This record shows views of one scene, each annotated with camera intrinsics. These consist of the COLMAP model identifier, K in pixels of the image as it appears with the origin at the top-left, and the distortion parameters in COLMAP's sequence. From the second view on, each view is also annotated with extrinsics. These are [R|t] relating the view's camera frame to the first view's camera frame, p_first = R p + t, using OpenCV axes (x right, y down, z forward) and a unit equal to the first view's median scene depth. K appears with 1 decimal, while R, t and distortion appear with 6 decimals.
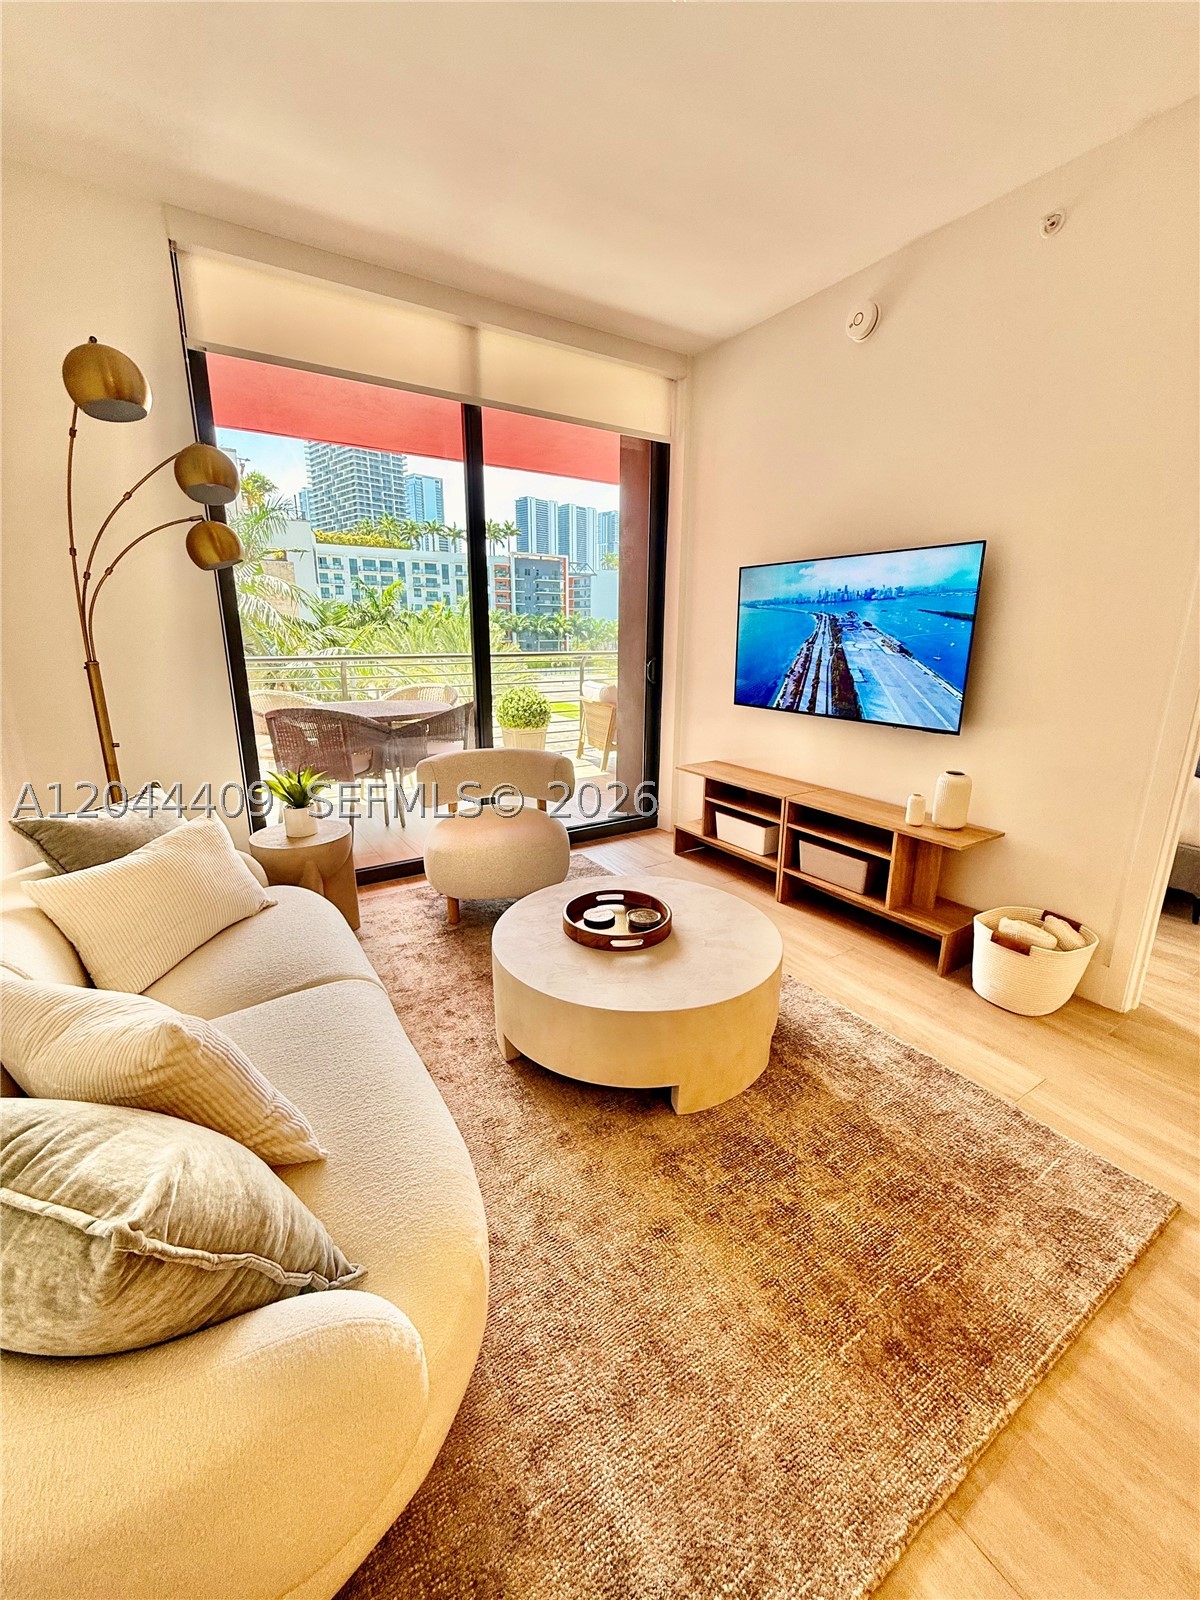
lens RADIAL K [[637.7, 0, 600.4], [0, 637.7, 792.8], [0, 0, 1]] dist [0.001223, 0.000519]
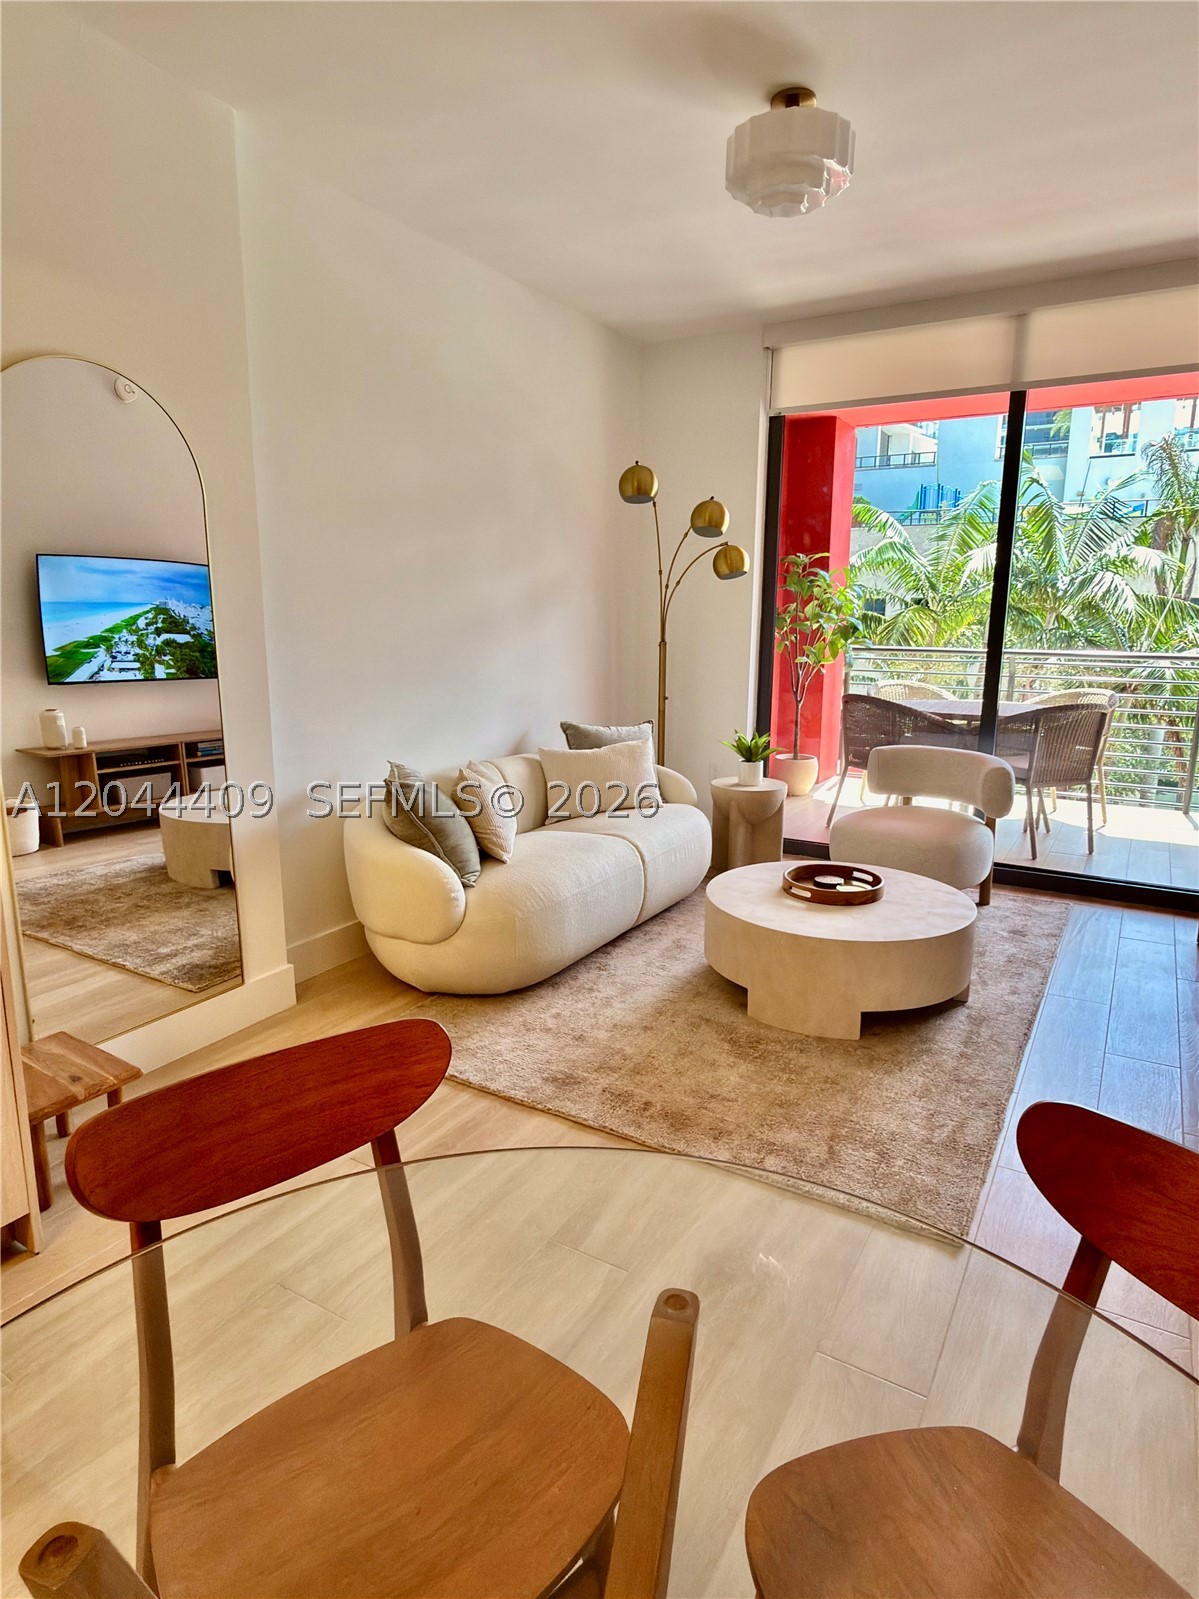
lens RADIAL K [[931.8, 0, 594.9], [0, 931.8, 790.4], [0, 0, 1]] dist [0.001322, -0.000846]
pose [[0.455036, 0.170684, -0.873962, 0.812023], [-0.226602, 0.971343, 0.071720, 0.011946], [0.861159, 0.165406, 0.480673, -0.106295]]
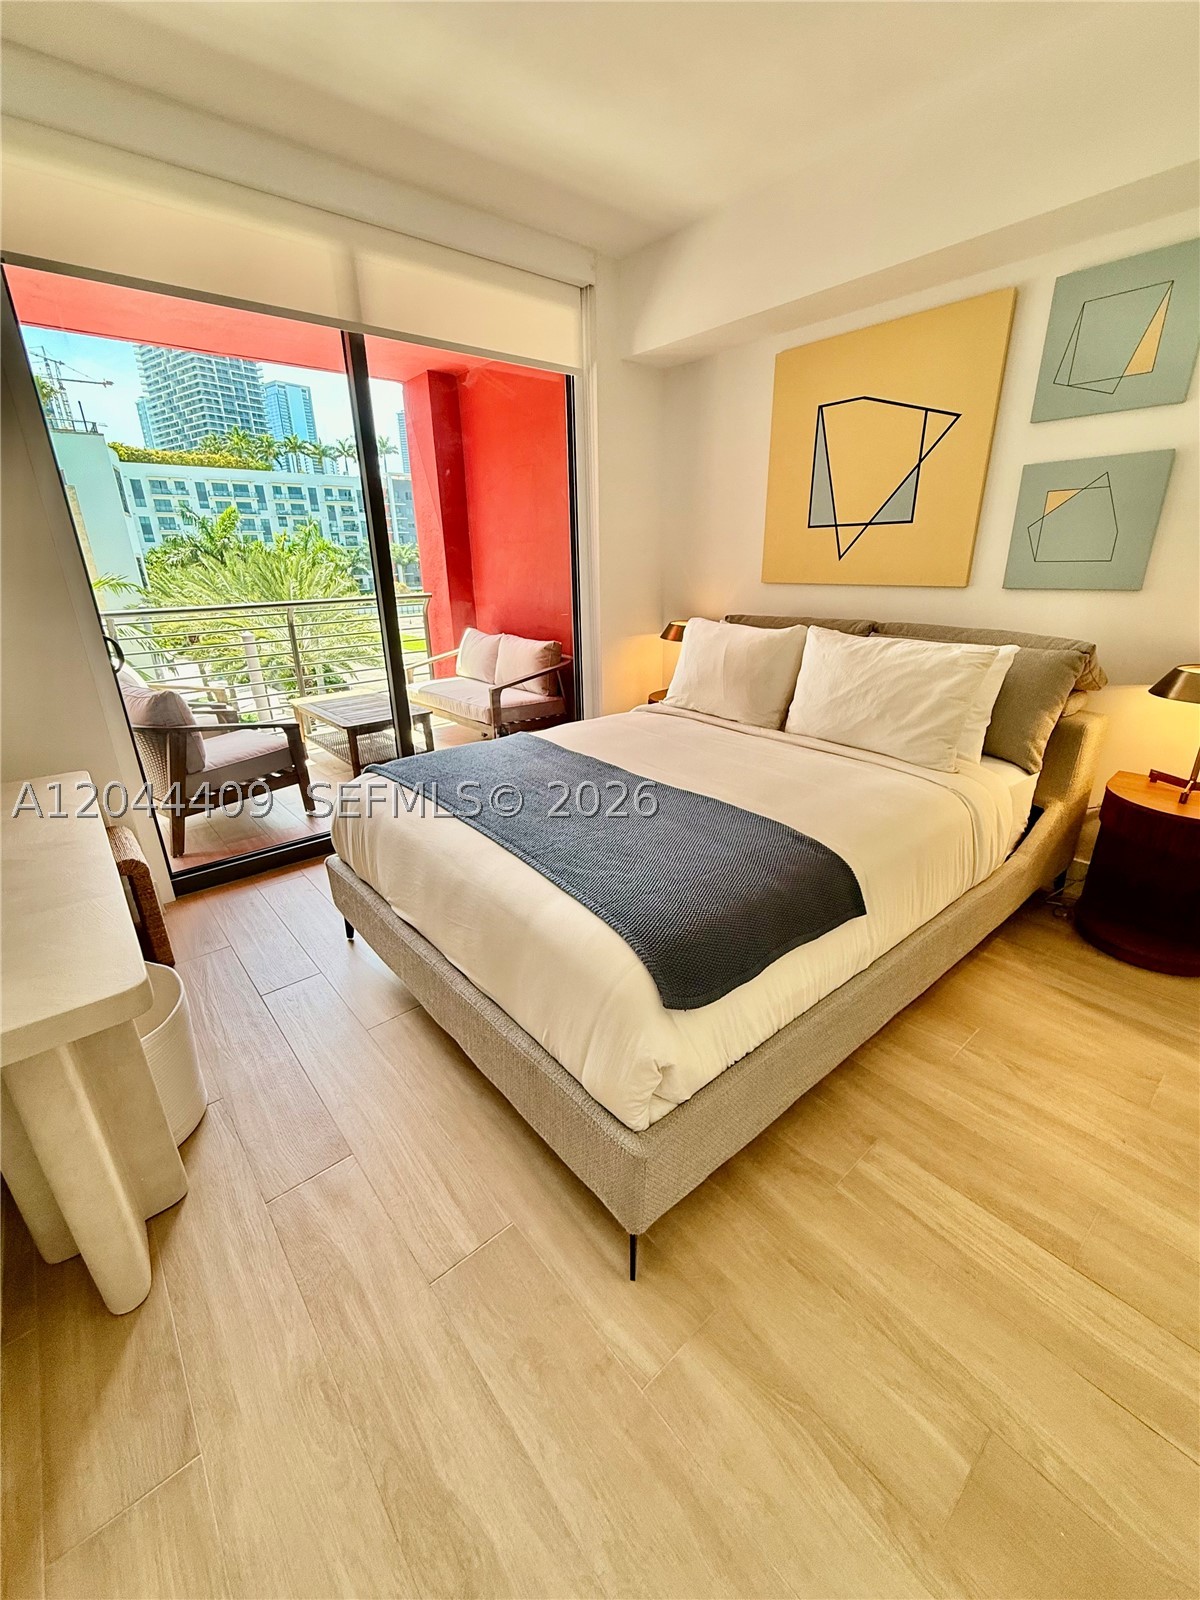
lens RADIAL K [[648.9, 0, 601.6], [0, 648.9, 797.9], [0, 0, 1]] dist [0.000369, -0.000238]
pose [[0.990132, -0.069048, 0.121948, 0.843996], [0.055990, 0.992634, 0.107440, -0.165548], [-0.128468, -0.099551, 0.986704, 0.574094]]
